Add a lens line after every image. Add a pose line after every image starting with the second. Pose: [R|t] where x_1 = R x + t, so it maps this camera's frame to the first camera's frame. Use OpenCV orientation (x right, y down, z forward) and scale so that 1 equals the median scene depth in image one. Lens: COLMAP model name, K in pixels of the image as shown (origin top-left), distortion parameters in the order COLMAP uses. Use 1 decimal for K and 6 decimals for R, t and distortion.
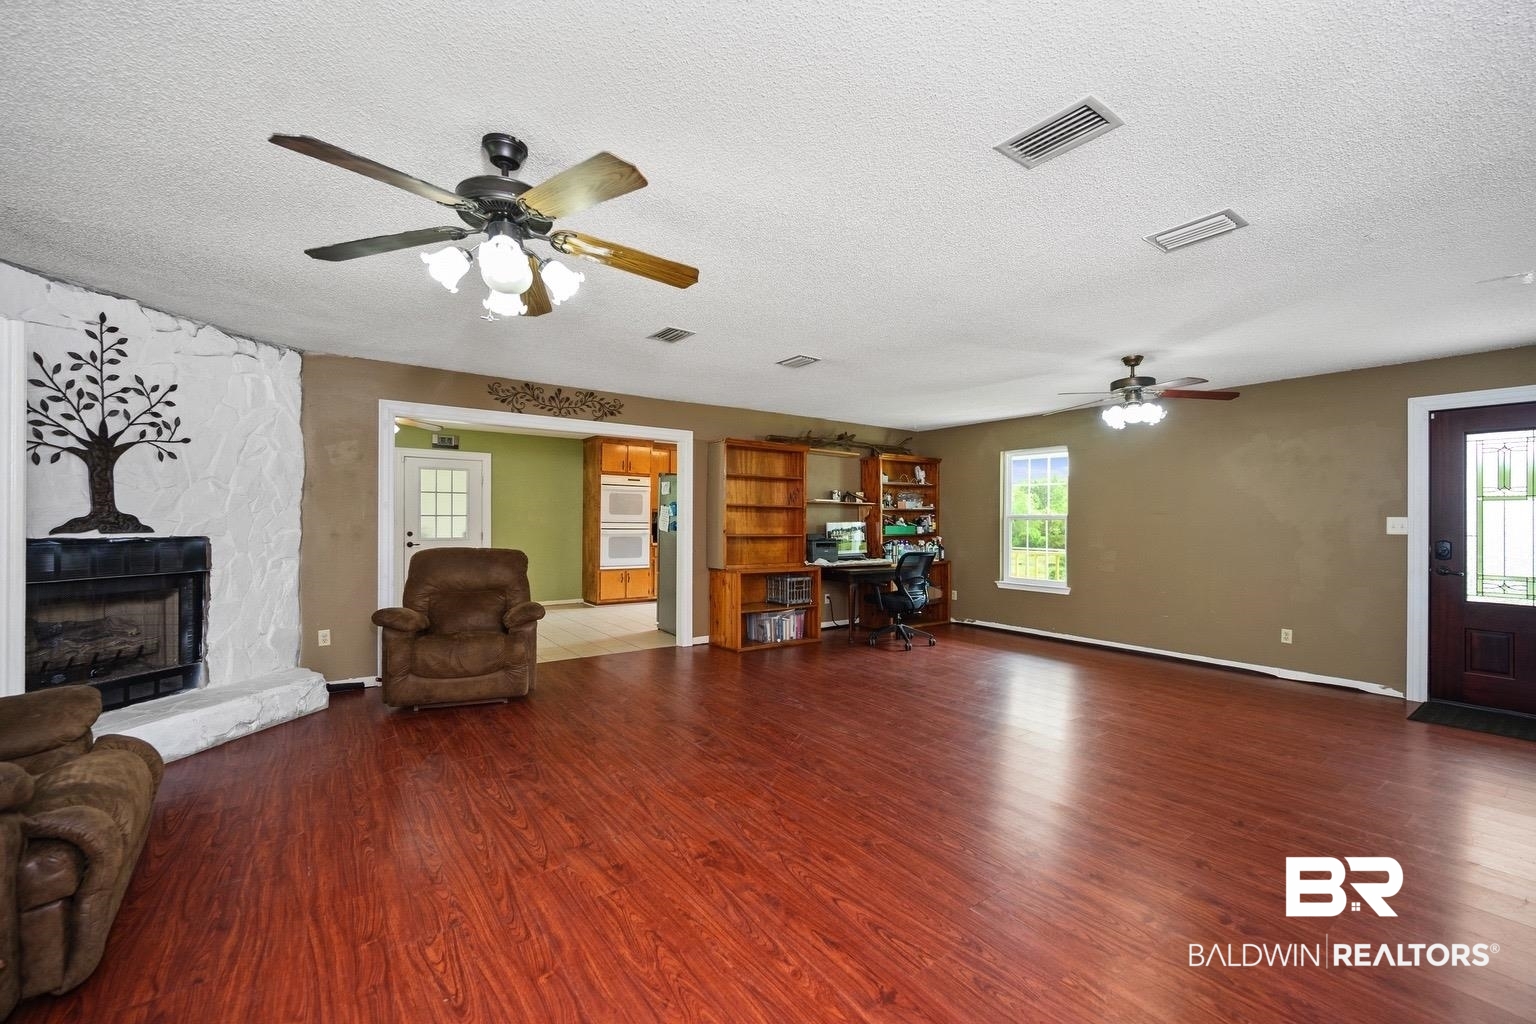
lens RADIAL K [[609.0, 0, 760.8], [0, 609.0, 516.4], [0, 0, 1]] dist [-0.000148, -0.000192]
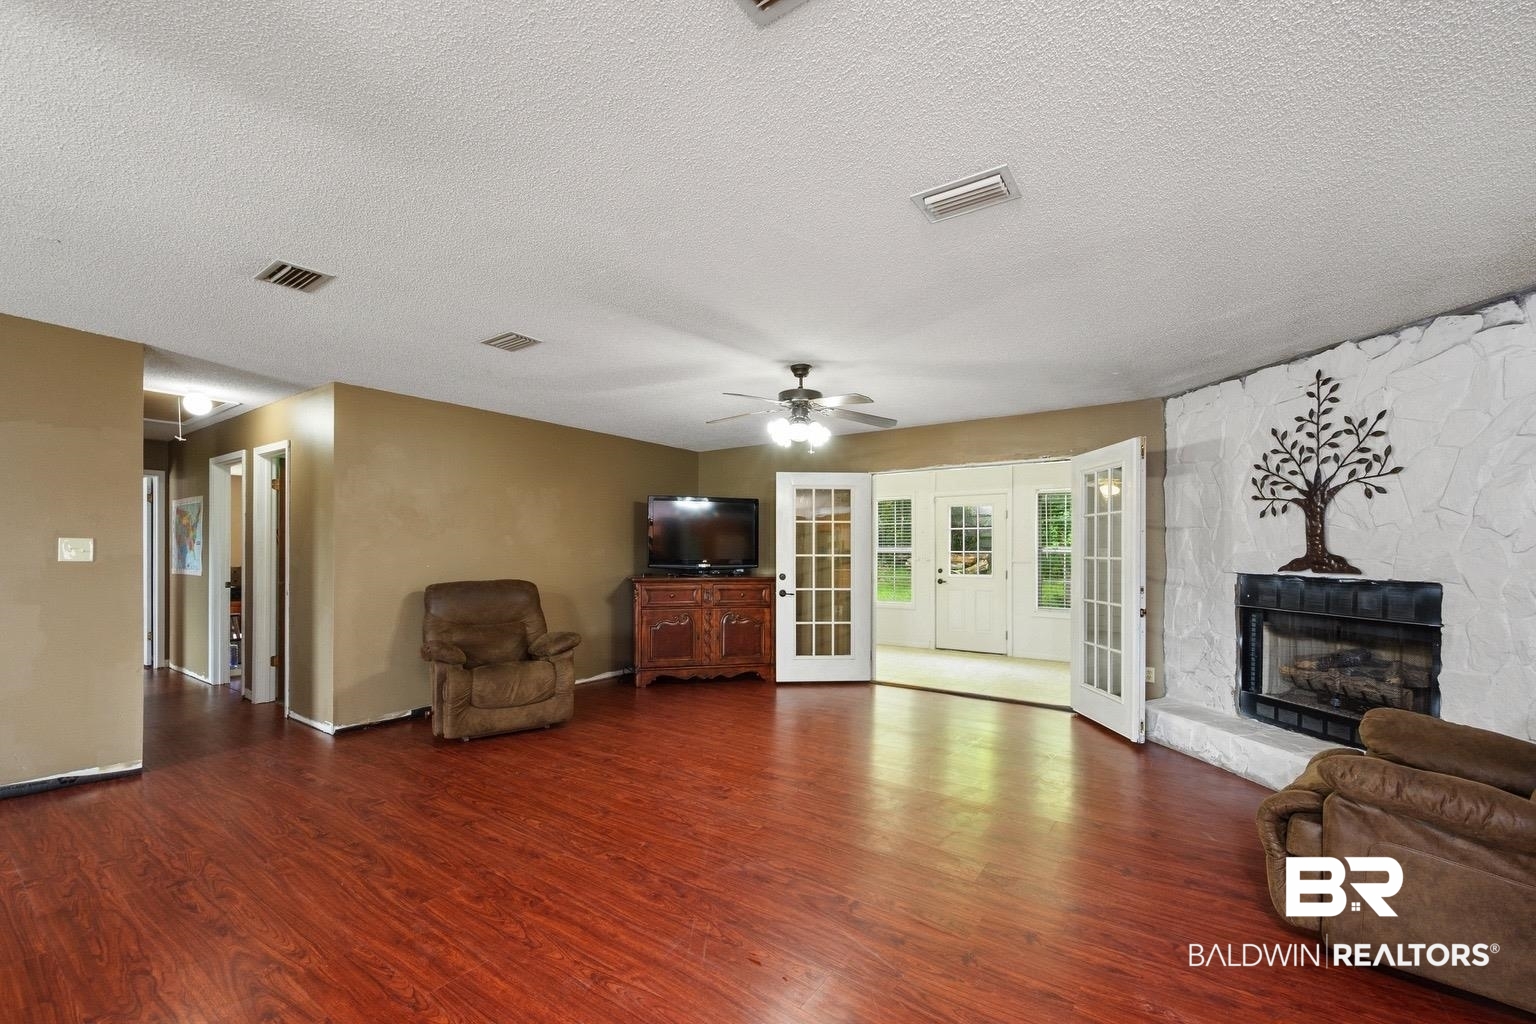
lens RADIAL K [[644.8, 0, 761.6], [0, 644.8, 551.8], [0, 0, 1]] dist [0.001627, -0.000192]
pose [[-0.946778, -0.012502, -0.321645, 0.224258], [-0.011568, 0.999921, -0.004814, 0.006927], [0.321680, -0.000837, -0.946848, 1.730255]]
